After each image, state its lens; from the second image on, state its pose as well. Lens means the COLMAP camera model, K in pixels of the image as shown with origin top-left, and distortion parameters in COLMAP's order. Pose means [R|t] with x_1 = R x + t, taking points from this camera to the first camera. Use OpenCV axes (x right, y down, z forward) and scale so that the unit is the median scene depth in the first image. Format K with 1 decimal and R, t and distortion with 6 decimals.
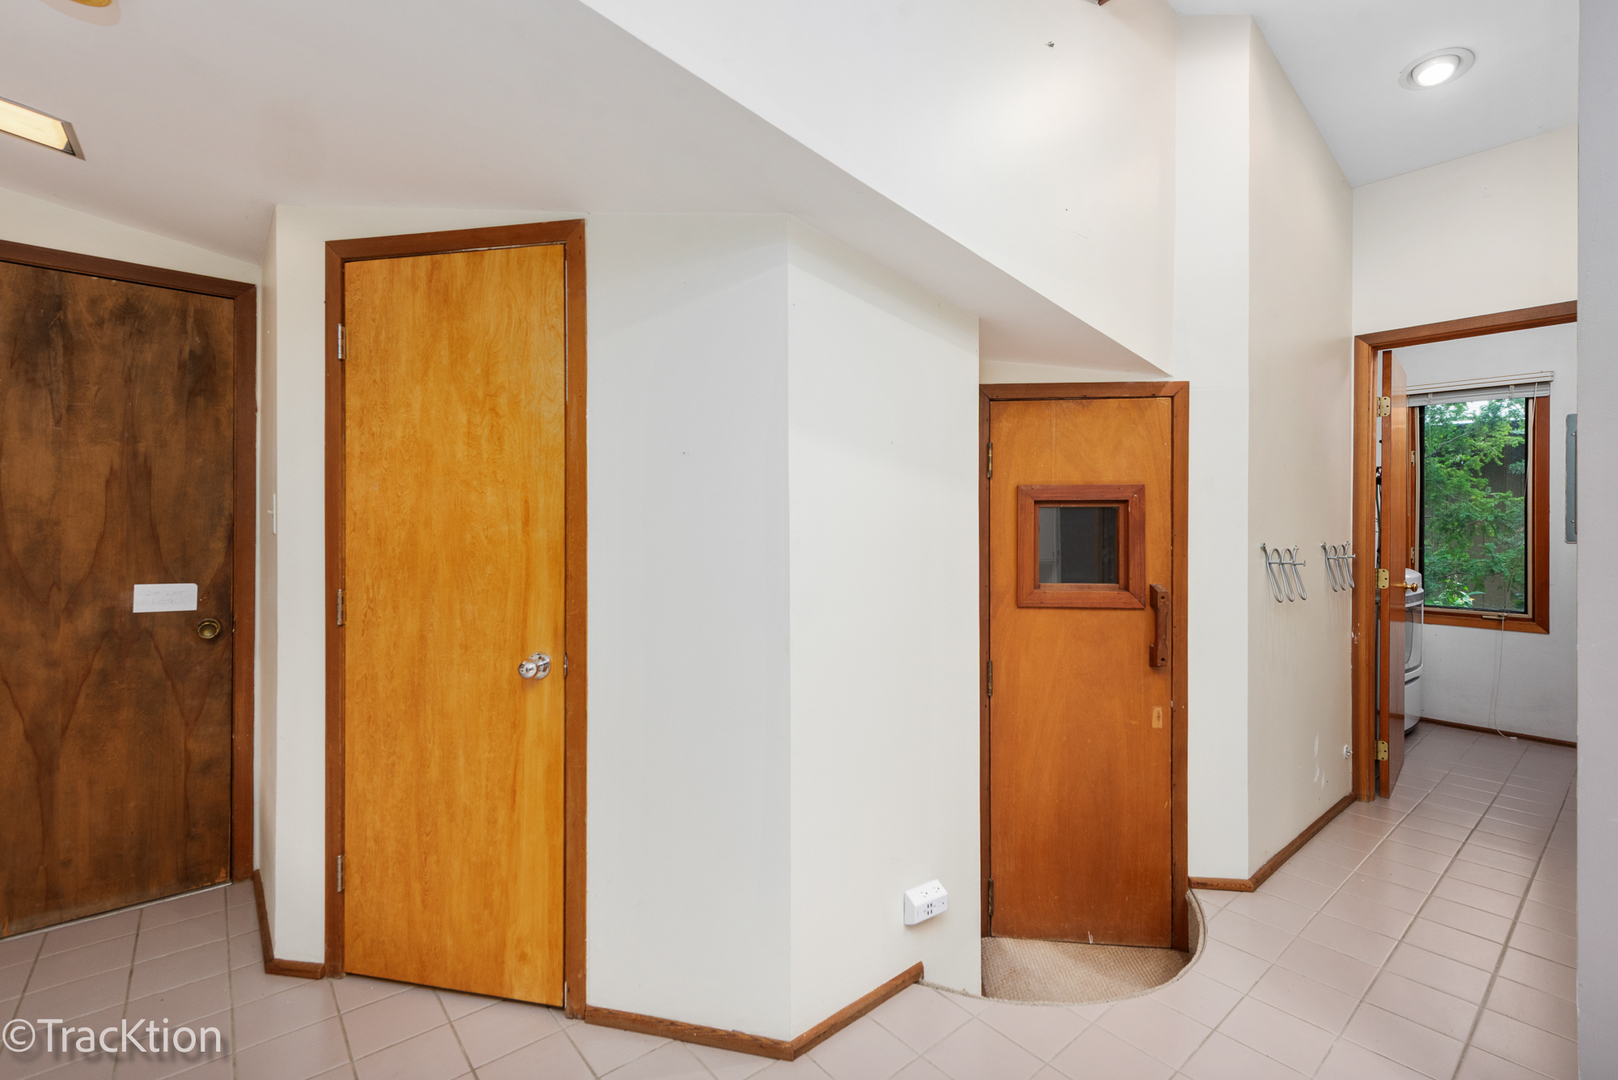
lens RADIAL K [[716.2, 0, 816.2], [0, 716.2, 520.4], [0, 0, 1]] dist [0.002878, -0.000303]
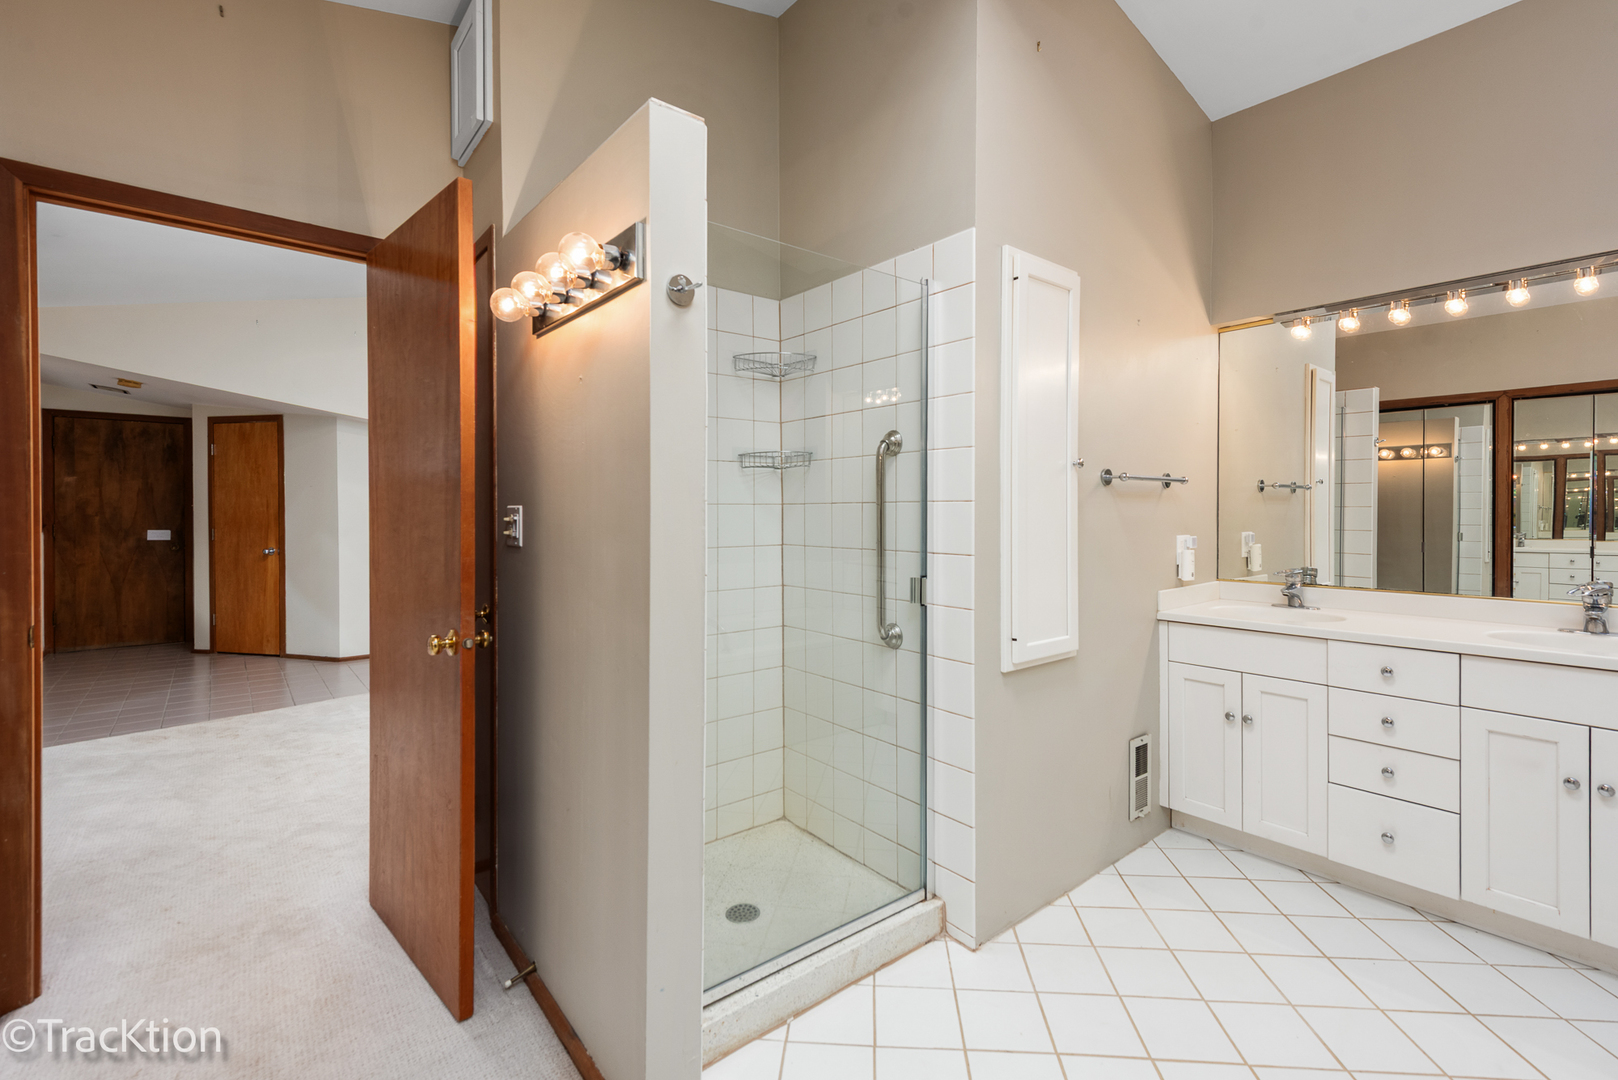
lens RADIAL K [[726.1, 0, 838.6], [0, 726.1, 513.0], [0, 0, 1]] dist [0.000733, -0.000273]
pose [[0.999995, -0.003153, -0.000053, 1.767535], [0.003153, 0.999956, 0.008817, 0.006634], [0.000026, -0.008818, 0.999961, -1.855120]]
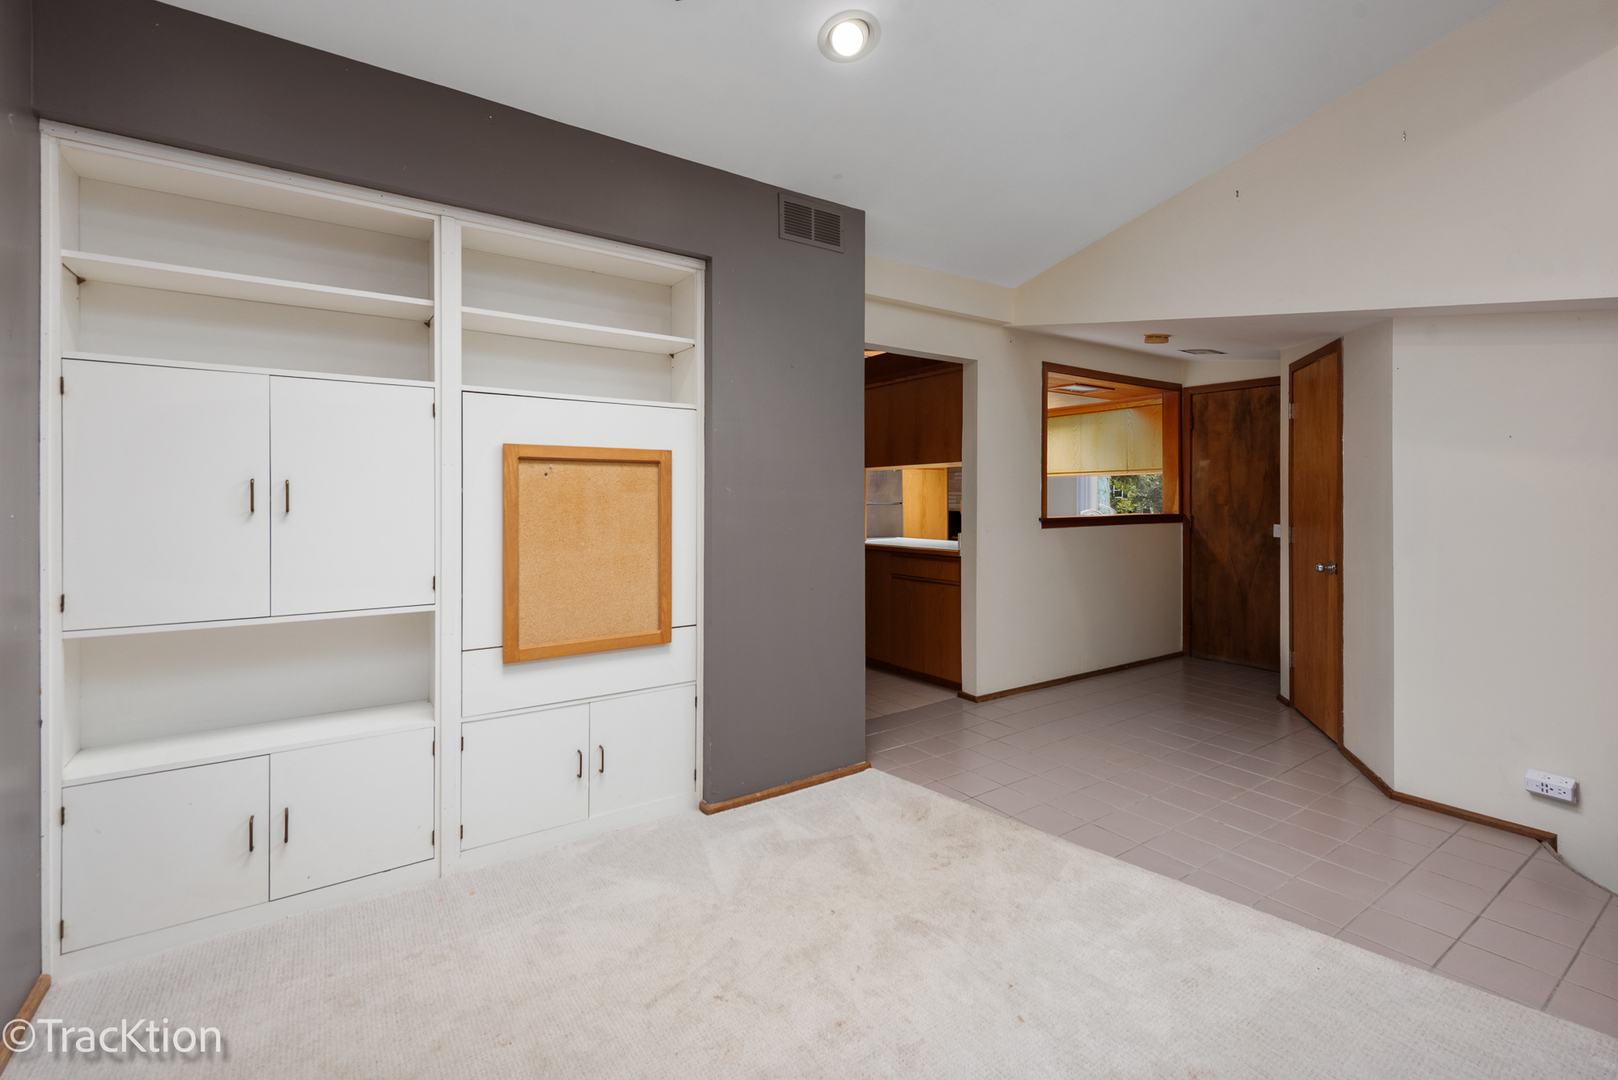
lens RADIAL K [[719.2, 0, 815.4], [0, 719.2, 495.9], [0, 0, 1]] dist [0.001056, -0.000062]
pose [[-0.099693, -0.002718, -0.995015, 1.385823], [-0.001043, 0.999996, -0.002627, 0.010820], [0.995018, 0.000776, -0.099695, -0.170339]]
